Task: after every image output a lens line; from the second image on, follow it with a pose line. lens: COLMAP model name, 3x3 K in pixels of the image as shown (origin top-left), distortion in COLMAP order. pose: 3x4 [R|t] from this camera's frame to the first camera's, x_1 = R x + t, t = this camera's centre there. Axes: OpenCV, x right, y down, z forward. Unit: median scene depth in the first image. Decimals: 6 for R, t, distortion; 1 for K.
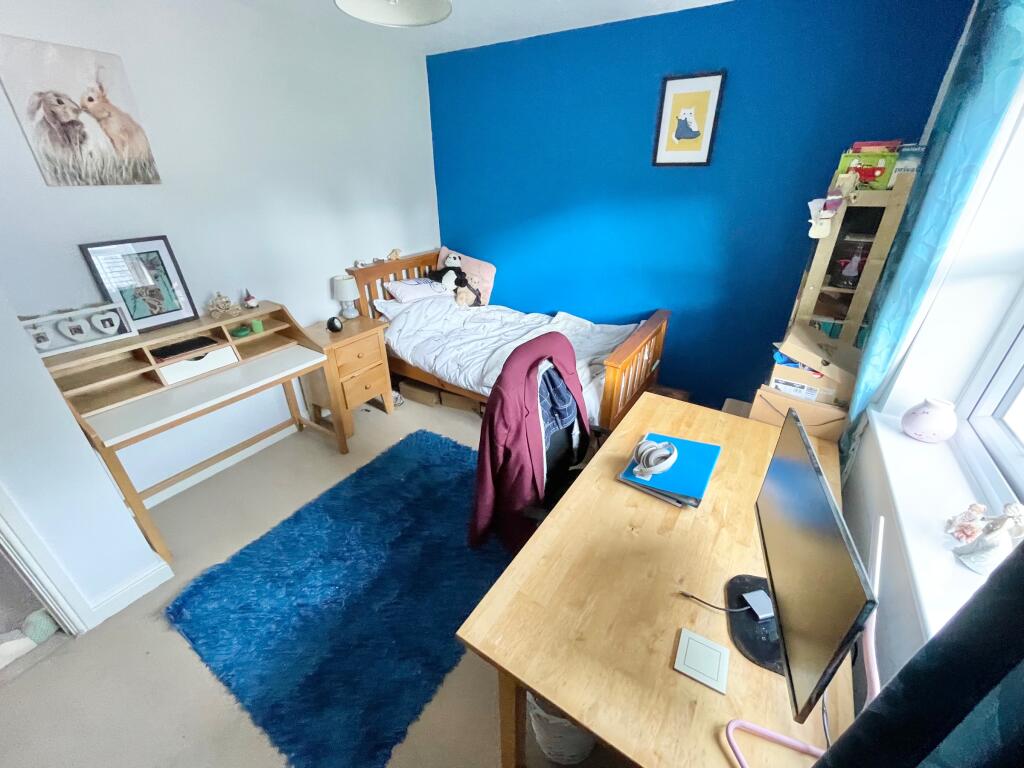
lens RADIAL K [[416.5, 0, 515.3], [0, 416.5, 384.5], [0, 0, 1]] dist [-0.003477, 0.000822]
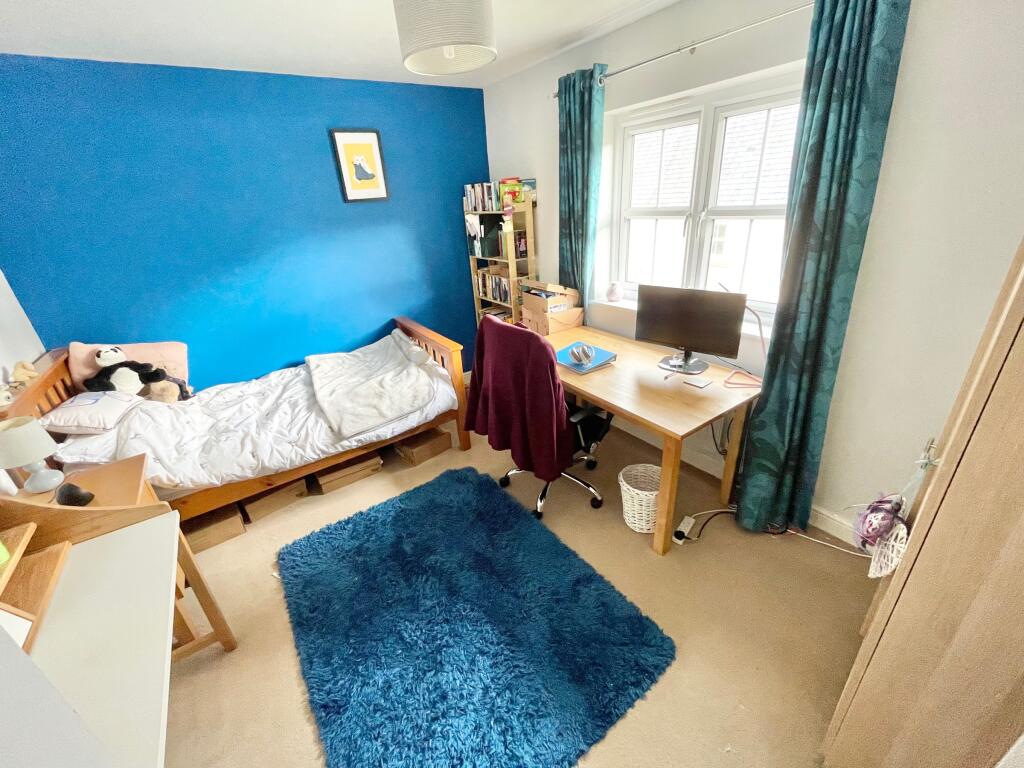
lens RADIAL K [[416.5, 0, 516.5], [0, 416.5, 380.5], [0, 0, 1]] dist [-0.003477, 0.000822]
pose [[0.379401, -0.401048, 0.833796, -0.562830], [0.485674, 0.853361, 0.189464, -0.085170], [-0.787513, 0.333070, 0.518545, 0.176689]]
